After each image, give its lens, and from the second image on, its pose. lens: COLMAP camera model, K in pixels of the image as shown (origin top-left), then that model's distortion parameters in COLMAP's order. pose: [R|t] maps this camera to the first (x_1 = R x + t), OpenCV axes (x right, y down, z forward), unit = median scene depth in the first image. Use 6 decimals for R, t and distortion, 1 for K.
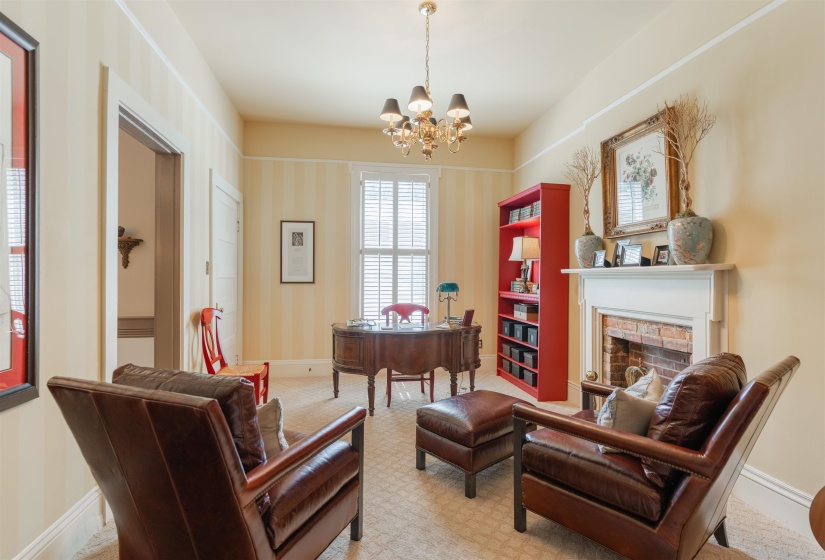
lens RADIAL K [[400.2, 0, 408.6], [0, 400.2, 276.6], [0, 0, 1]] dist [0.001581, 0.000469]
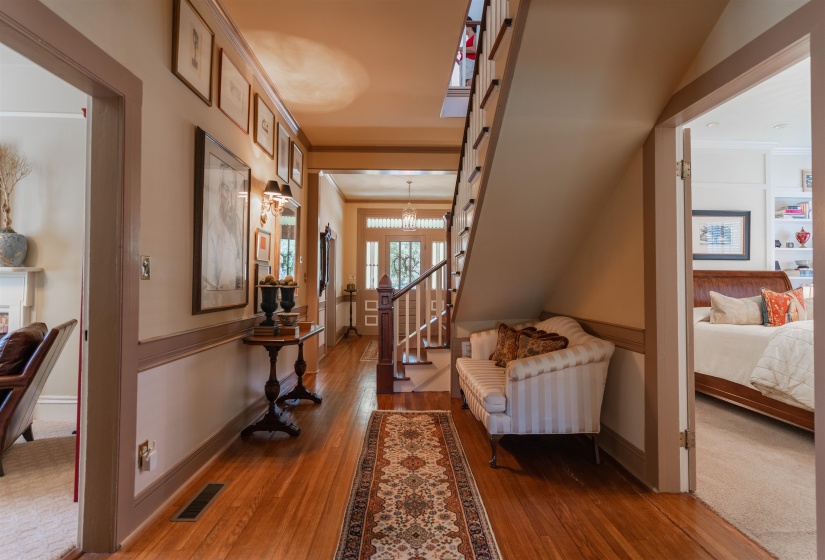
lens RADIAL K [[400.2, 0, 409.7], [0, 400.2, 274.4], [0, 0, 1]] dist [0.001581, 0.000469]
pose [[0.142246, 0.019822, 0.989633, -0.495364], [-0.014424, 0.999735, -0.017951, -0.000218], [-0.989726, -0.011721, 0.142494, -0.598415]]
